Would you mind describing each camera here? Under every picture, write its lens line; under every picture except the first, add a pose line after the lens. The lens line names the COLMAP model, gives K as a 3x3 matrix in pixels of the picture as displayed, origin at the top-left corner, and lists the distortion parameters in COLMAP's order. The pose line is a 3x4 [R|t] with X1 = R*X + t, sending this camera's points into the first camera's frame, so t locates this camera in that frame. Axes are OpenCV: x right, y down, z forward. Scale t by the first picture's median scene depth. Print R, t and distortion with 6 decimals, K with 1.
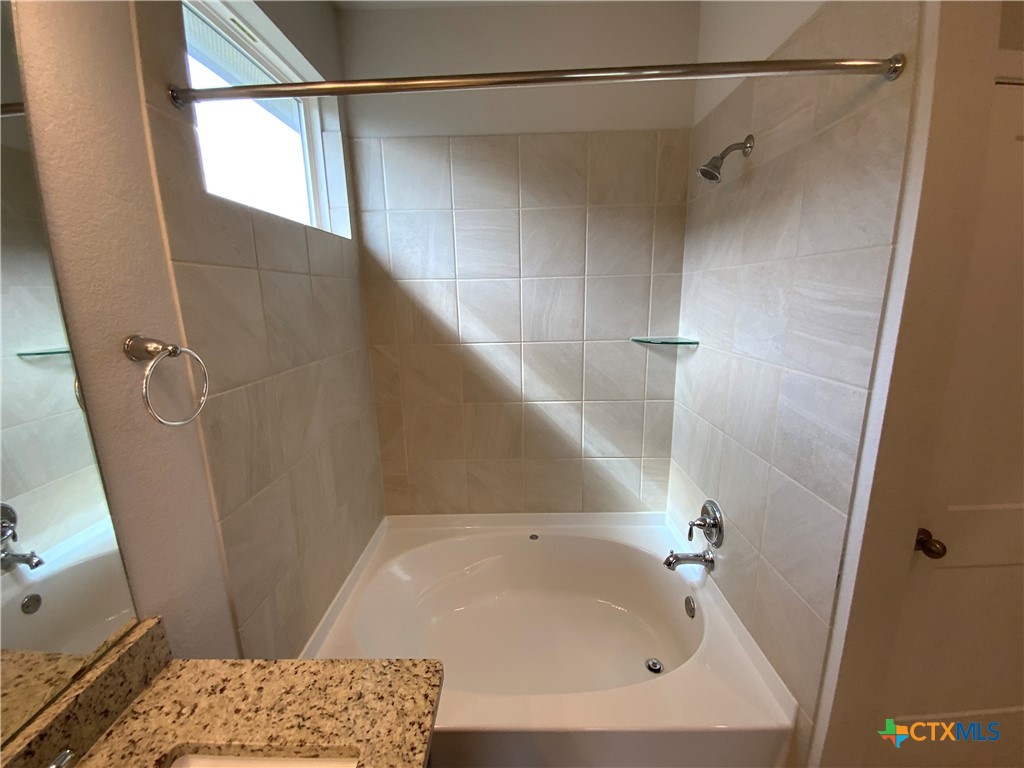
lens RADIAL K [[417.2, 0, 514.6], [0, 417.2, 386.5], [0, 0, 1]] dist [0.011808, -0.007057]
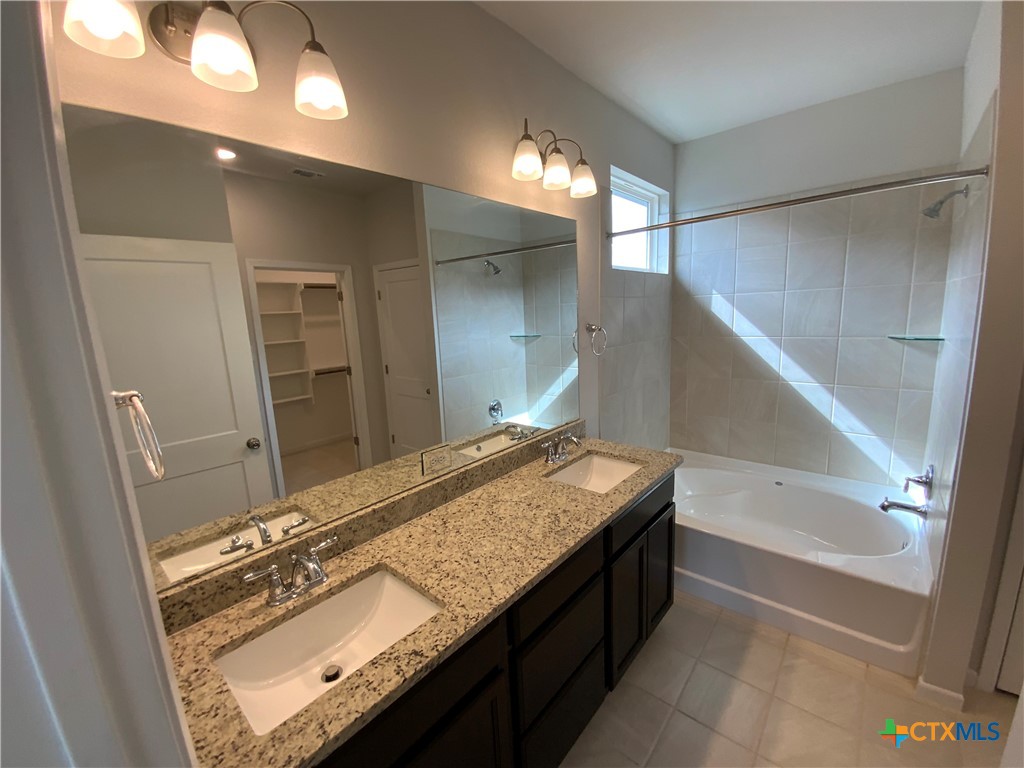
lens RADIAL K [[417.2, 0, 508.6], [0, 417.2, 382.1], [0, 0, 1]] dist [0.011808, -0.007057]
pose [[0.754571, 0.096509, -0.649083, 0.260778], [-0.113078, 0.993453, 0.016257, 0.128939], [0.646403, 0.061130, 0.760544, -0.668009]]
